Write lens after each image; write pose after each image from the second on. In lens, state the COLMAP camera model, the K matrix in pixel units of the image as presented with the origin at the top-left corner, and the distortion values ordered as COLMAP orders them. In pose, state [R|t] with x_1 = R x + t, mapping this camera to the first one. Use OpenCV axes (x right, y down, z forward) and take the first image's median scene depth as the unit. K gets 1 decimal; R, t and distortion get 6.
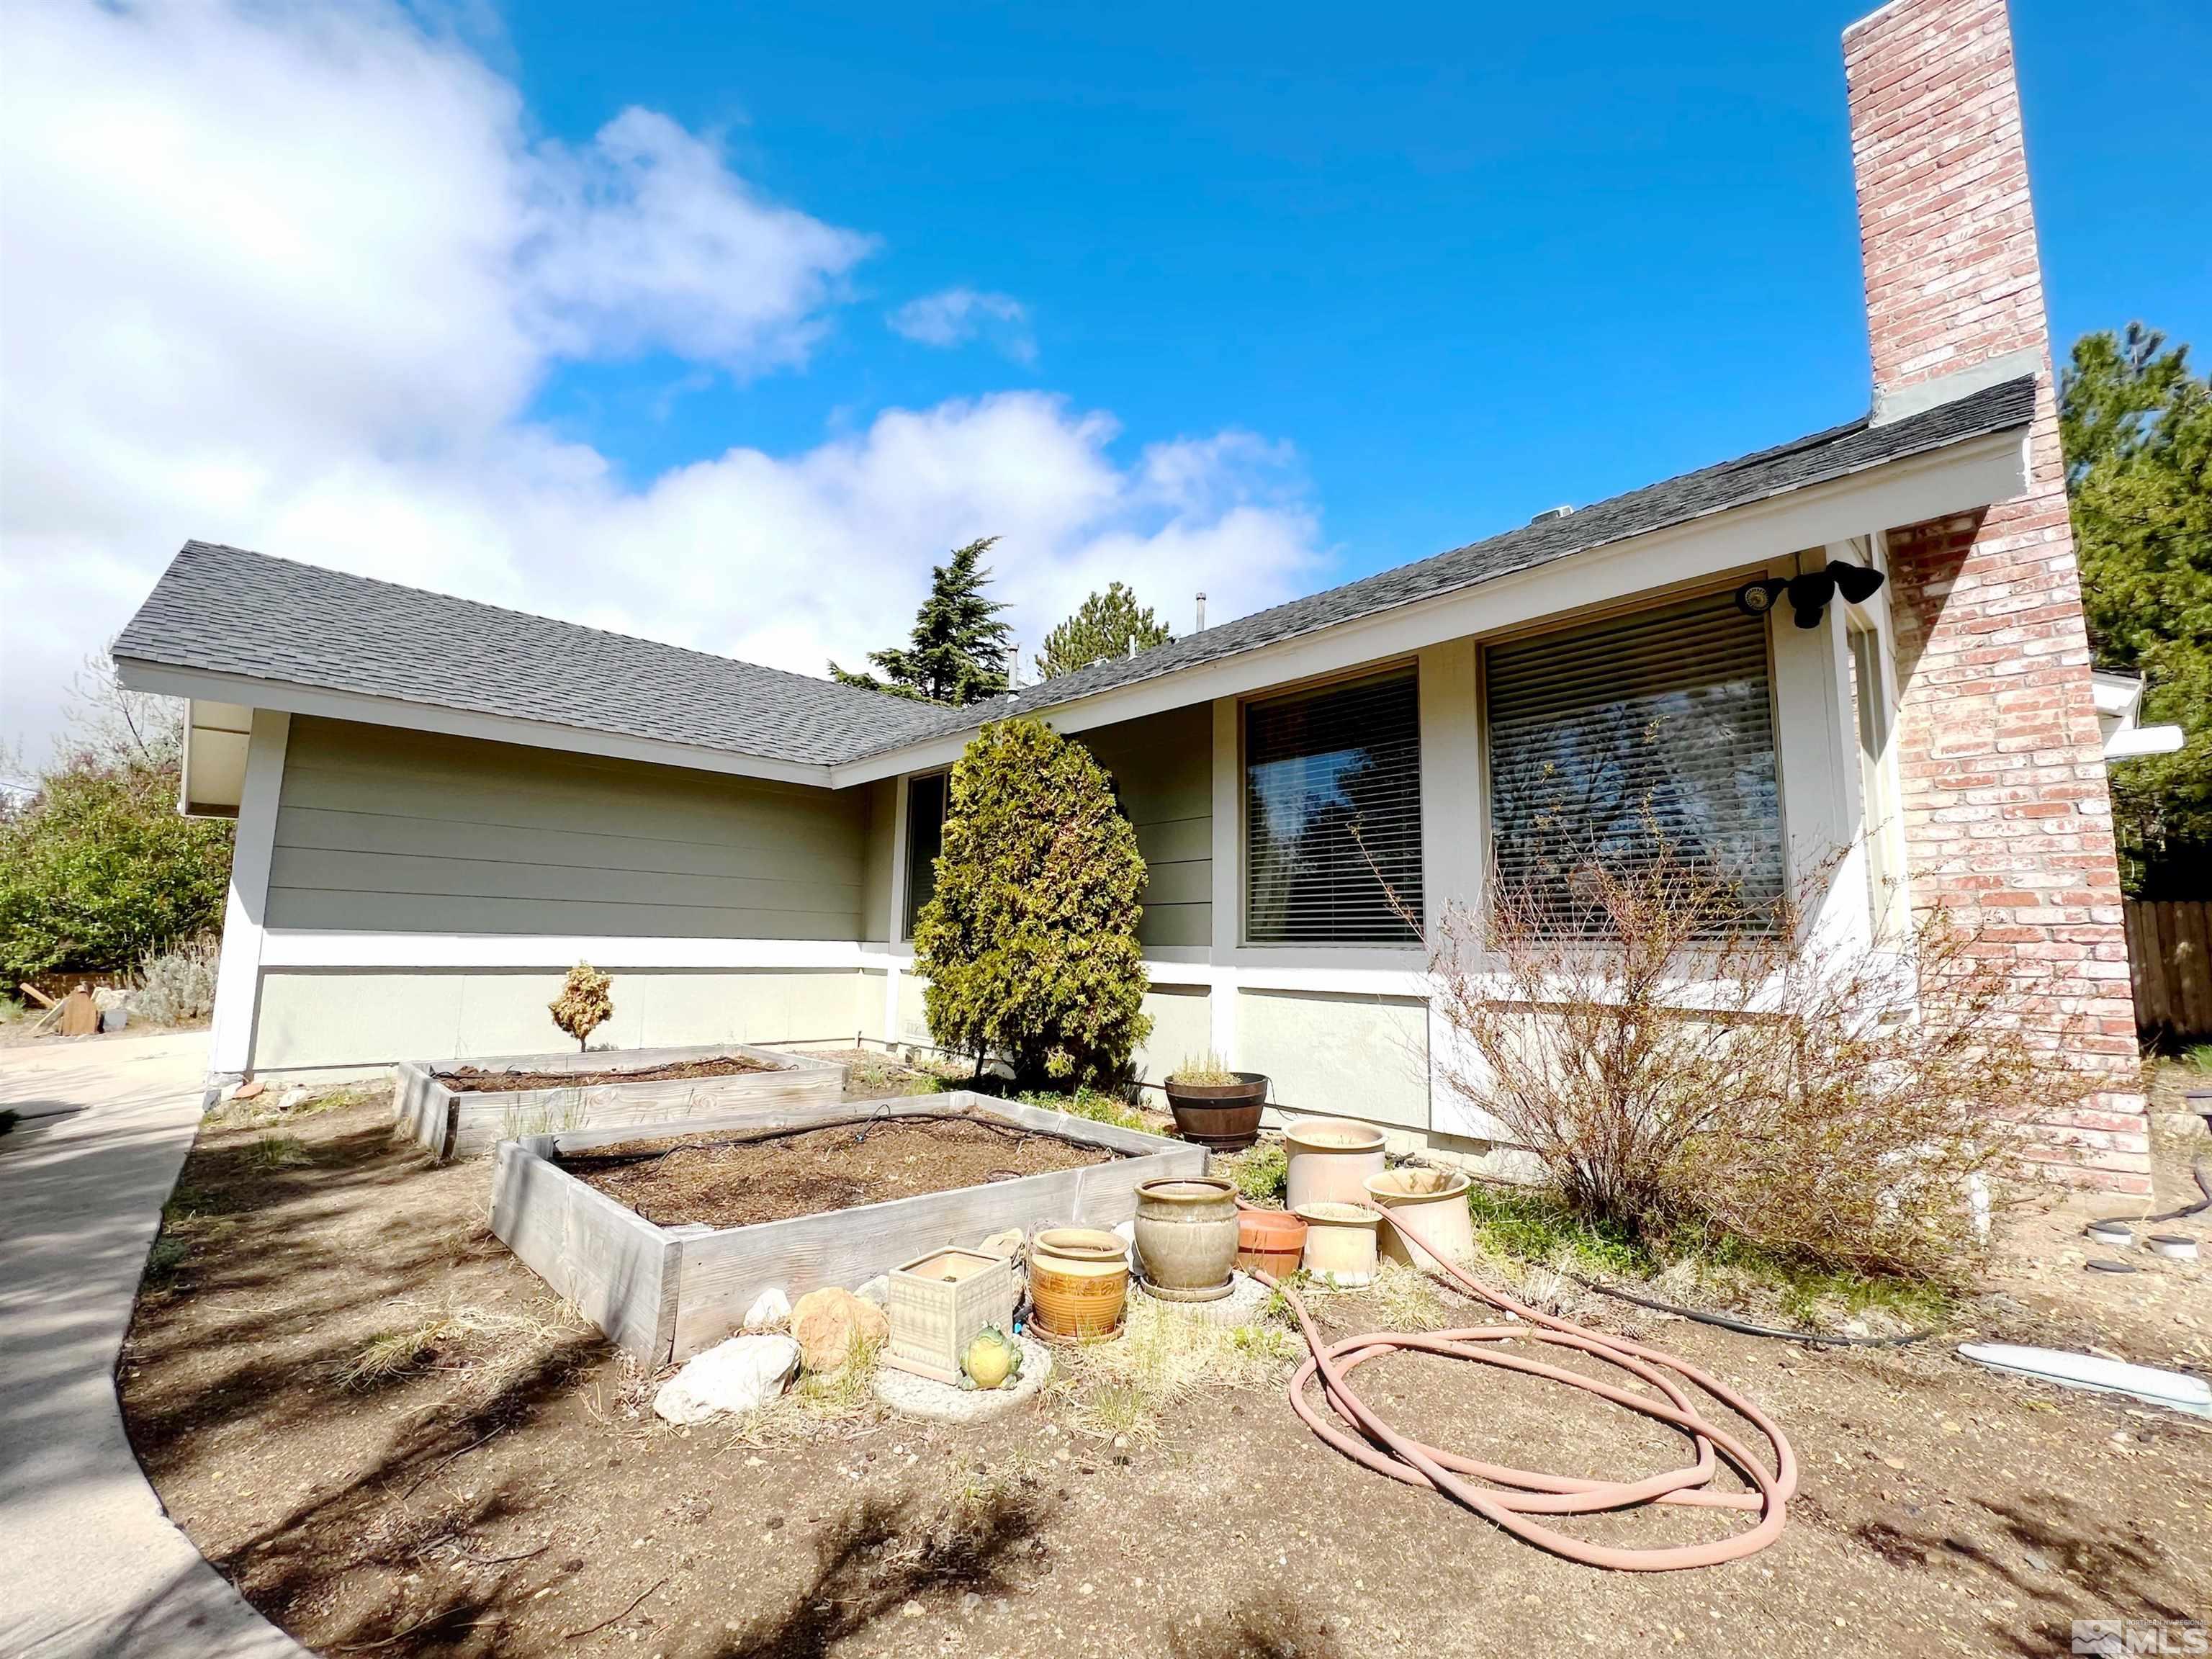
lens RADIAL K [[934.6, 0, 1105.9], [0, 934.6, 833.1], [0, 0, 1]] dist [0.000015, -0.000131]
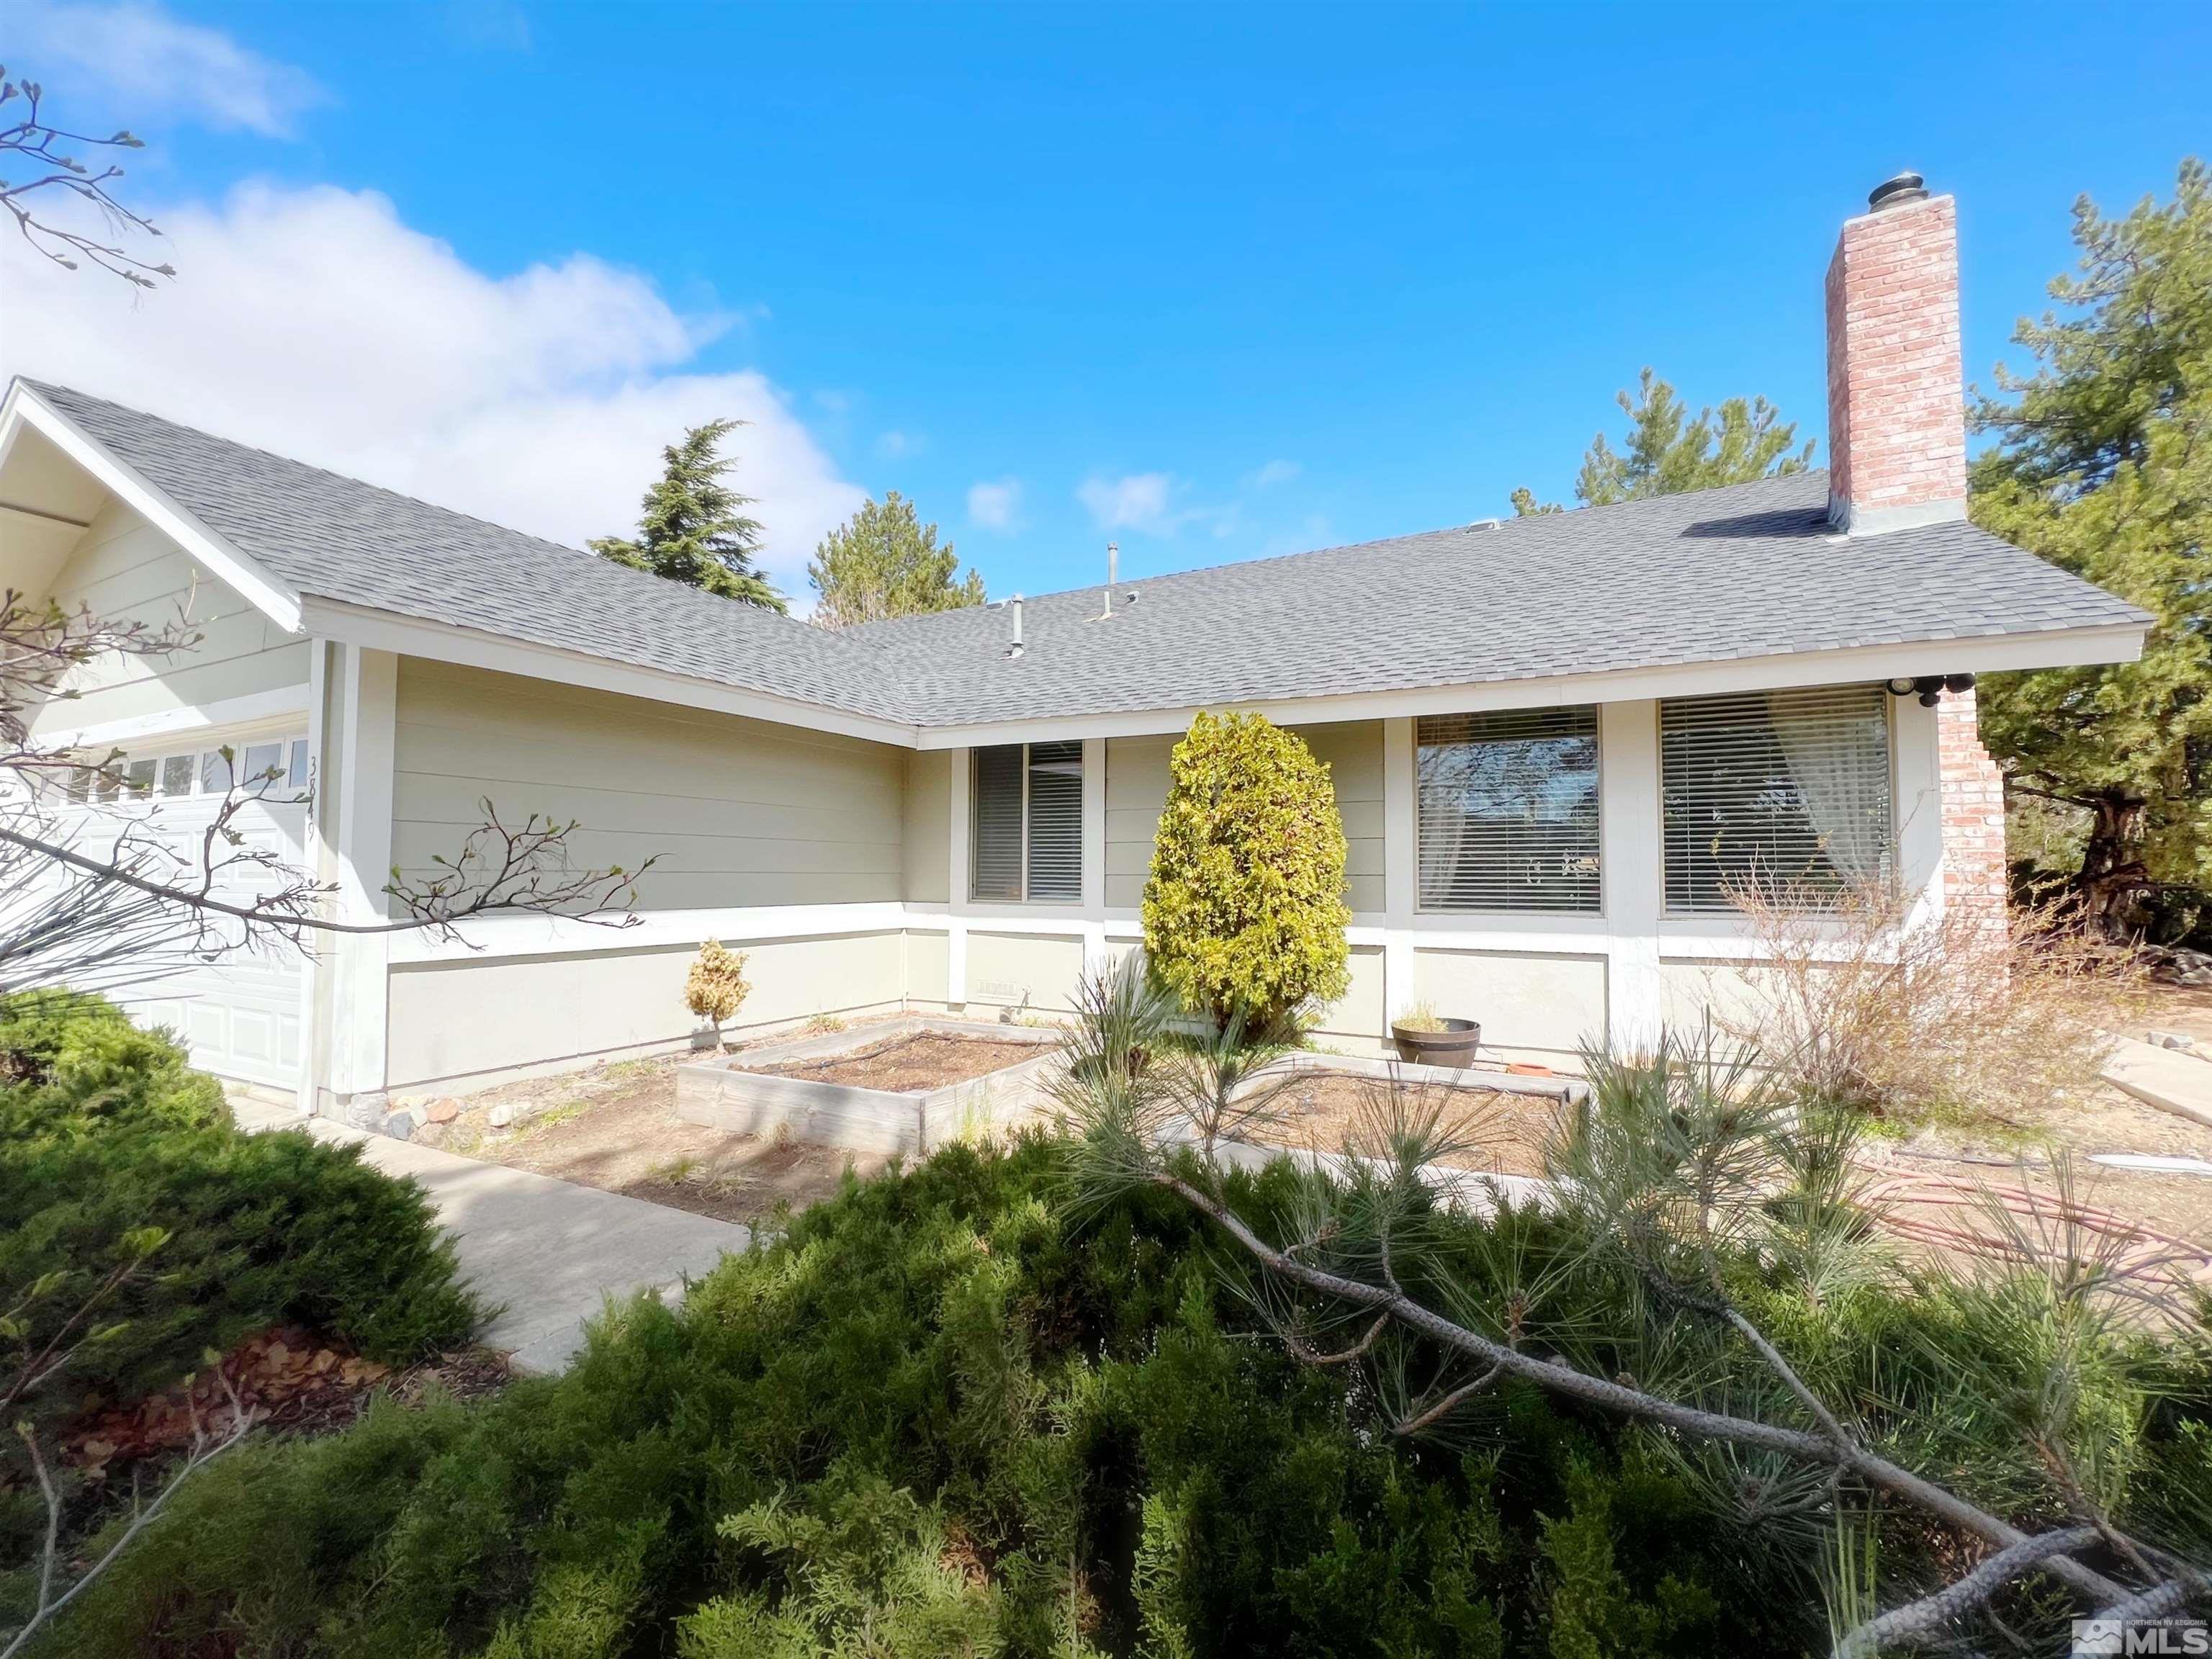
lens RADIAL K [[957.9, 0, 1107.0], [0, 957.9, 833.1], [0, 0, 1]] dist [-0.001179, 0.001151]
pose [[0.942698, -0.000709, 0.333647, -0.618944], [-0.028141, 0.996265, 0.081629, -0.067747], [-0.332459, -0.086341, 0.939157, -0.008202]]
